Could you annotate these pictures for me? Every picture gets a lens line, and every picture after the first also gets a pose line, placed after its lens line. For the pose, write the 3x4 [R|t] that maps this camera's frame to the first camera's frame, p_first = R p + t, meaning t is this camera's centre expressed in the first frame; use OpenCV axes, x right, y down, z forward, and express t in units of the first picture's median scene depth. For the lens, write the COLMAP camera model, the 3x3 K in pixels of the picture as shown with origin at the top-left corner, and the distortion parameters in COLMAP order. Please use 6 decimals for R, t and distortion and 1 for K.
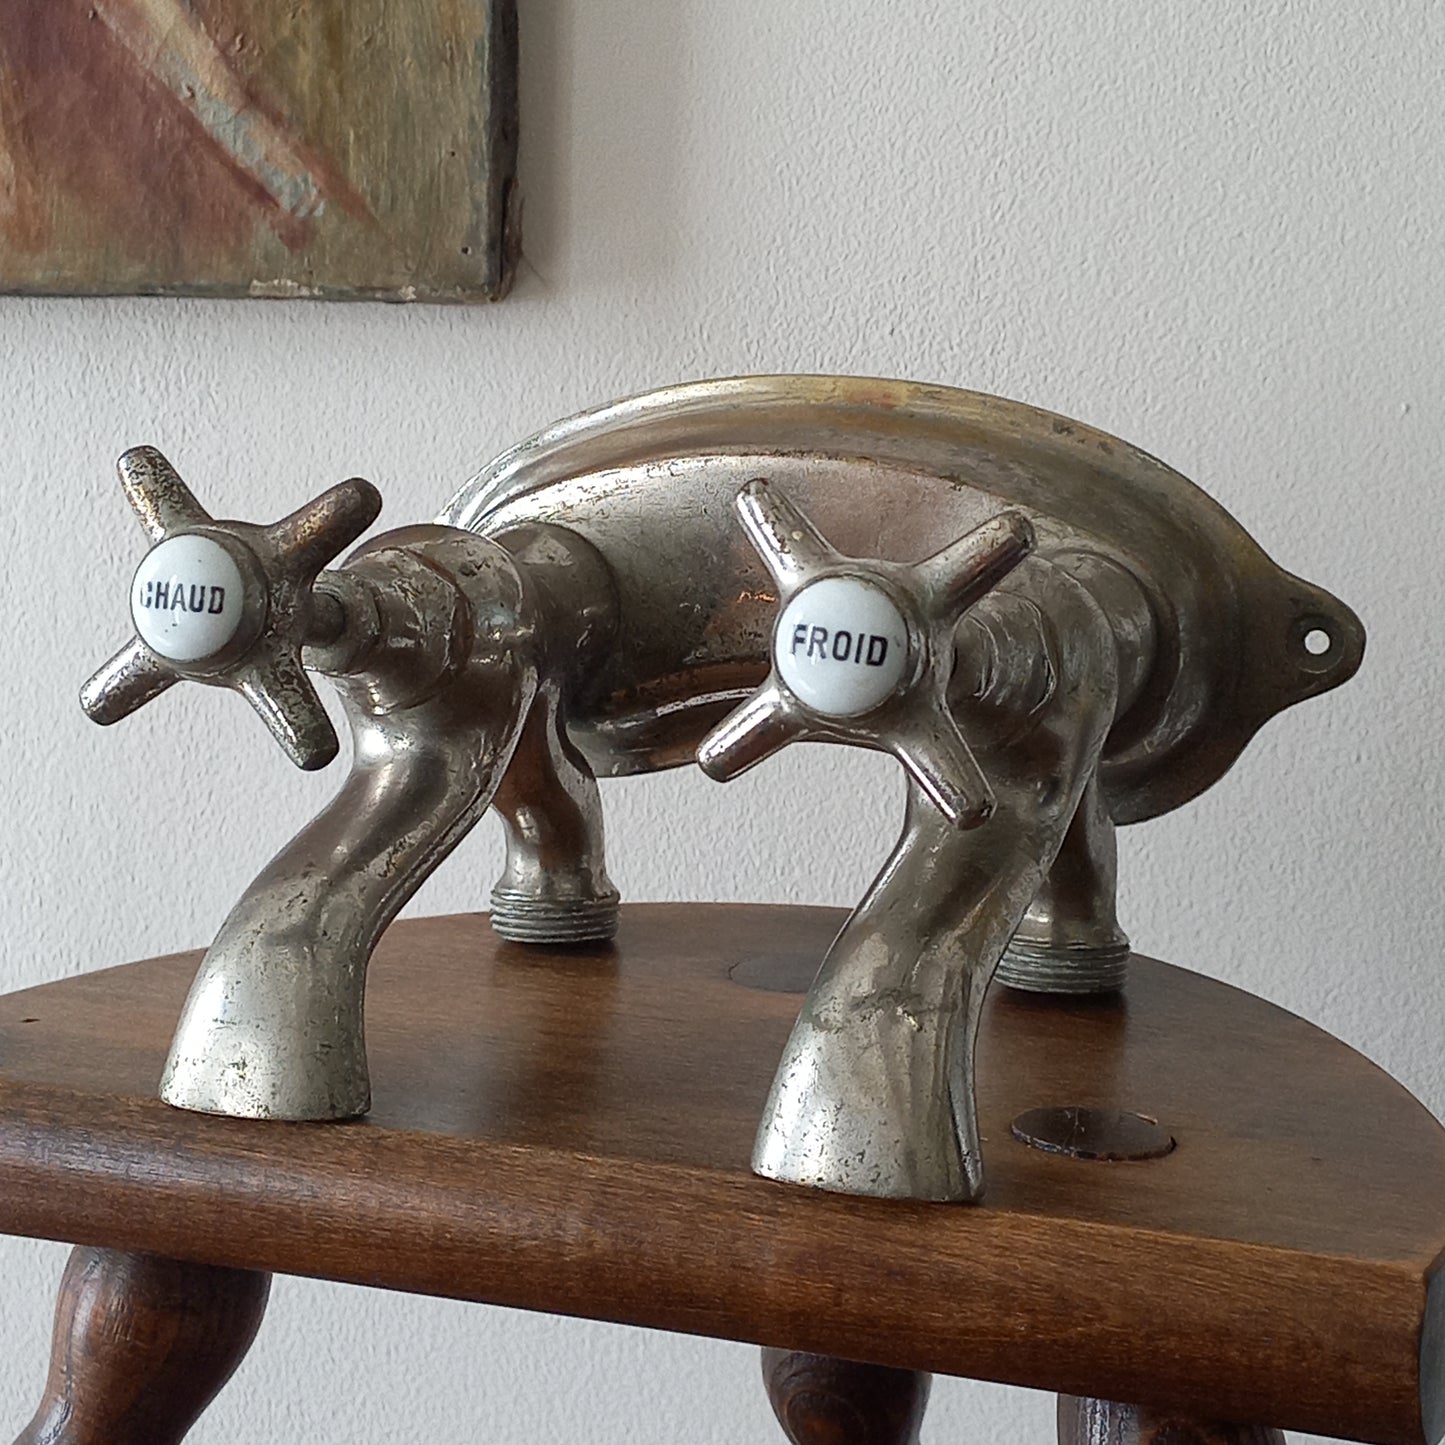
lens RADIAL K [[2738.5, 0, 724.9], [0, 2738.5, 842.6], [0, 0, 1]] dist [0.082952, 0.149477]
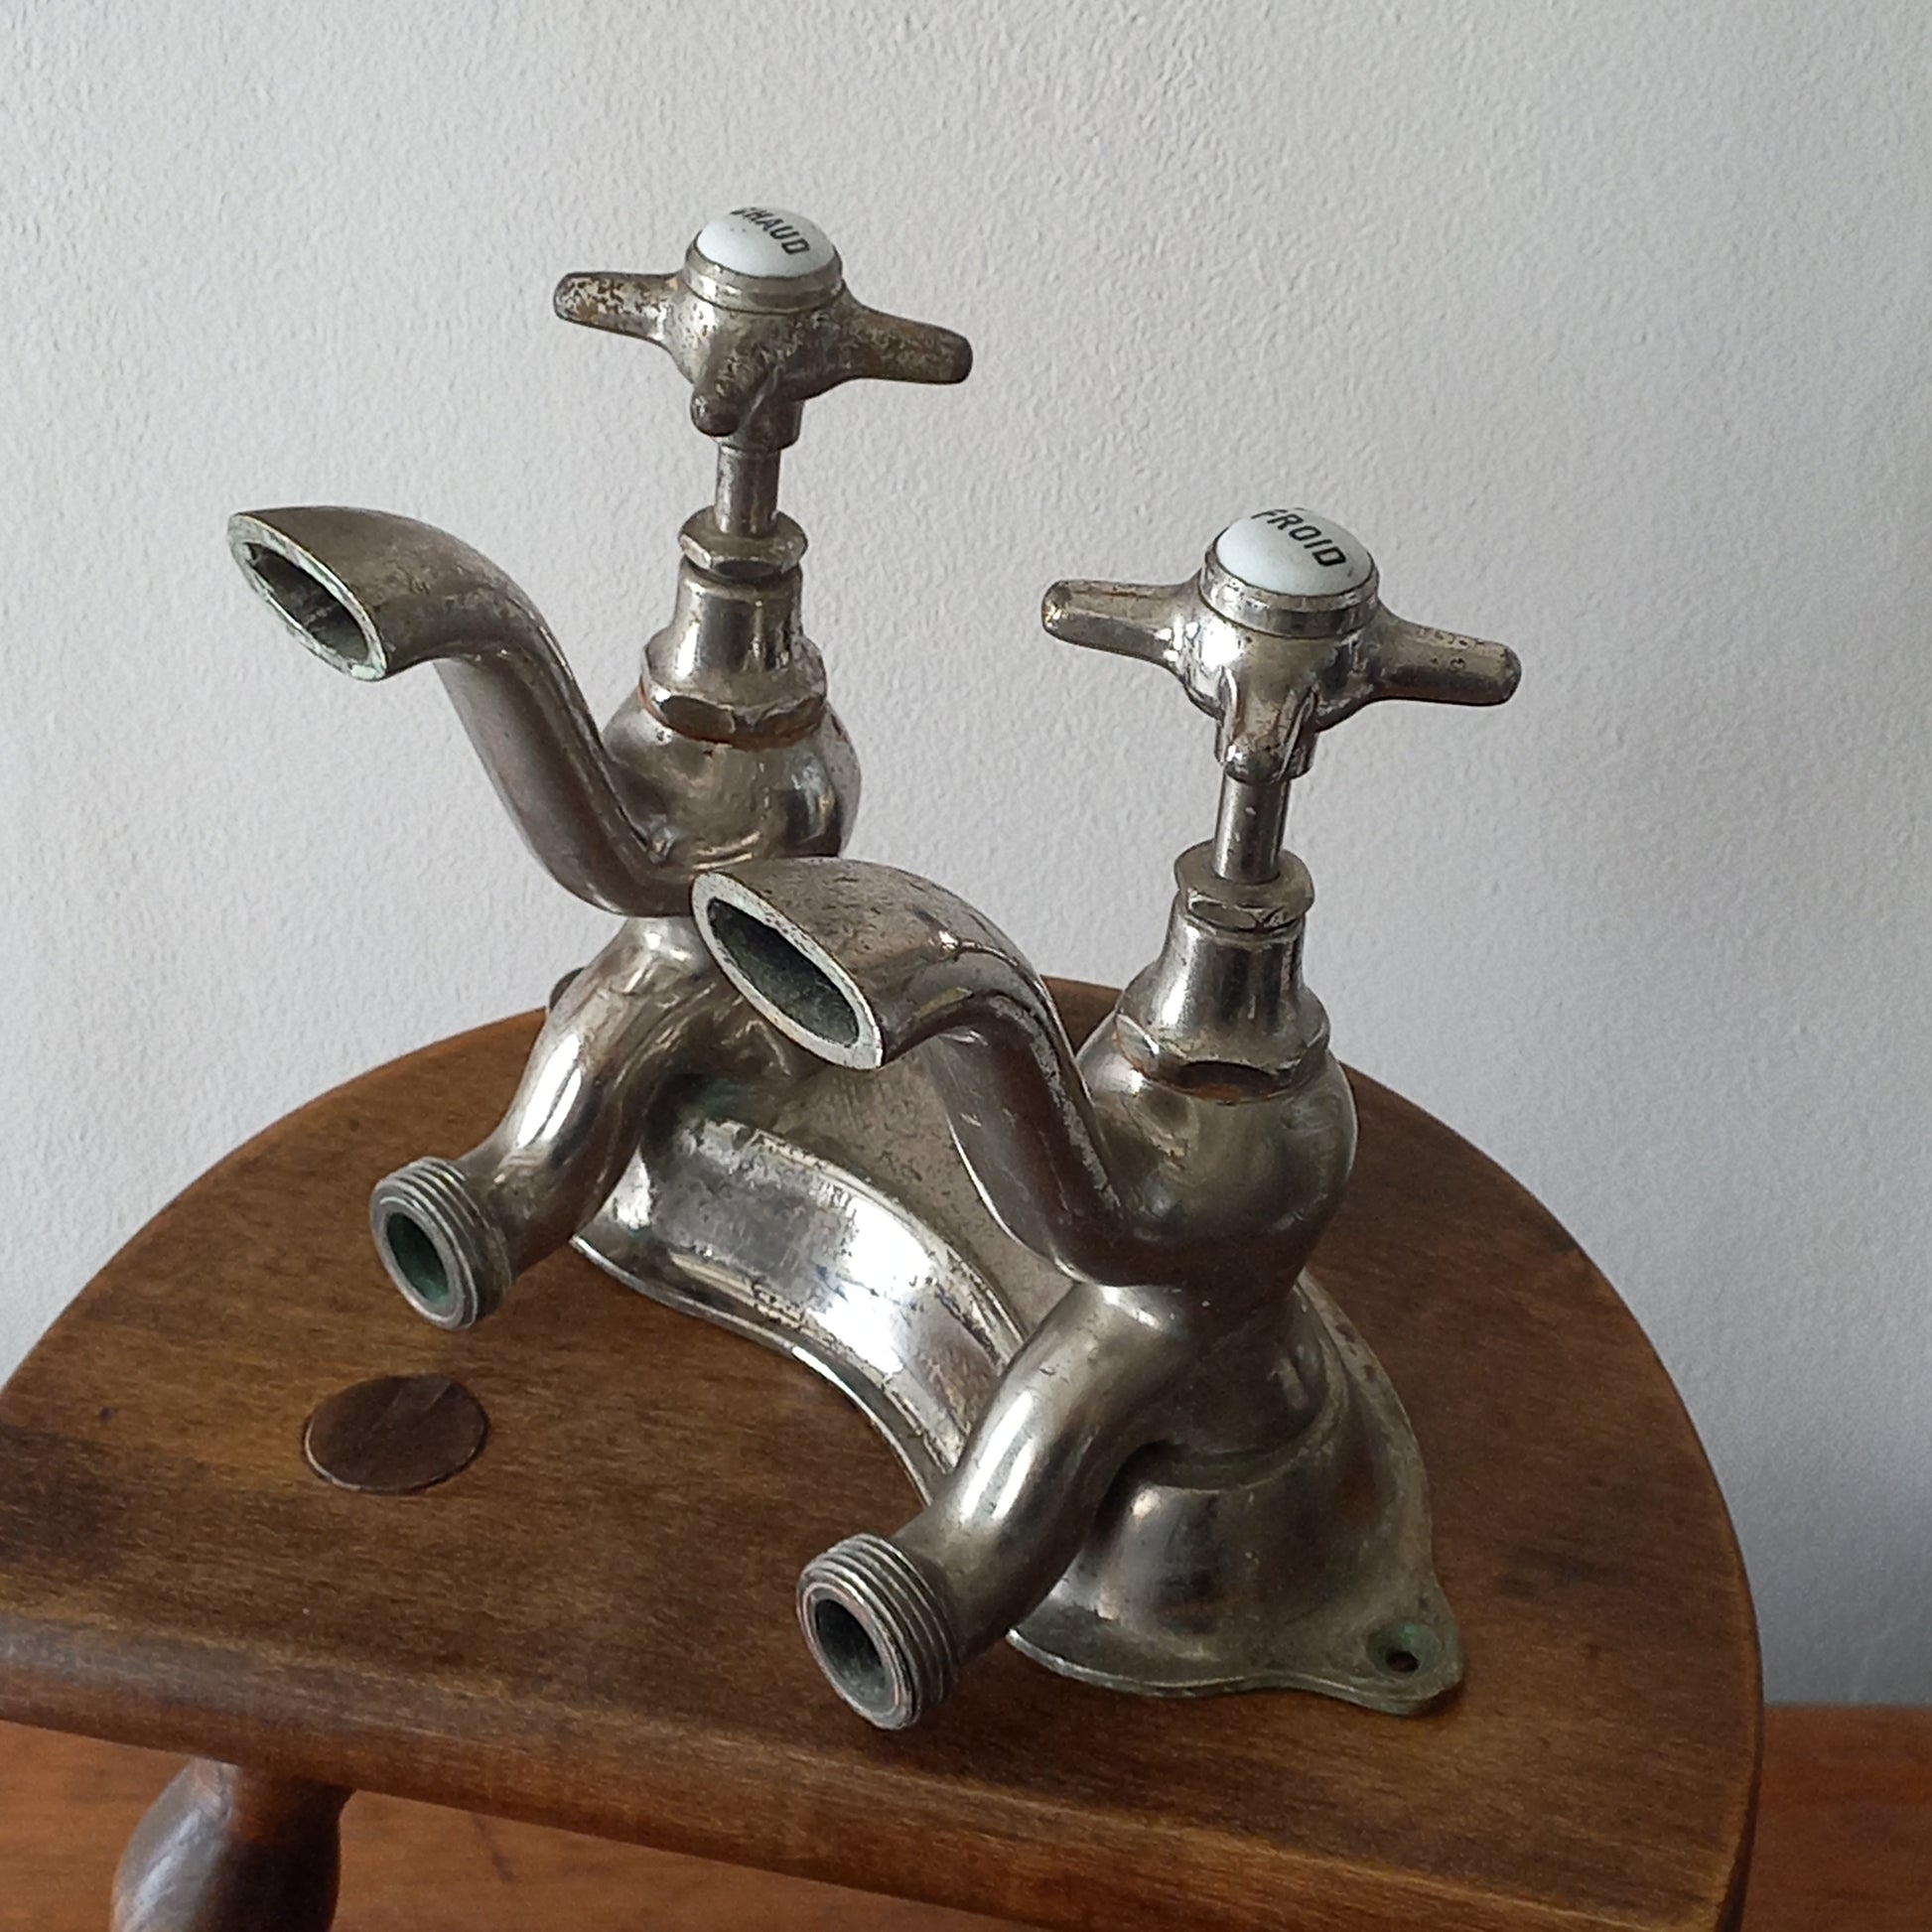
lens RADIAL K [[3546.1, 0, 943.1], [0, 3546.1, 1026.1], [0, 0, 1]] dist [0.064239, 0.159661]
pose [[0.996889, -0.071449, 0.033272, -0.013147], [0.047449, 0.881127, 0.470493, -0.338673], [-0.062933, -0.467450, 0.881776, 0.038334]]
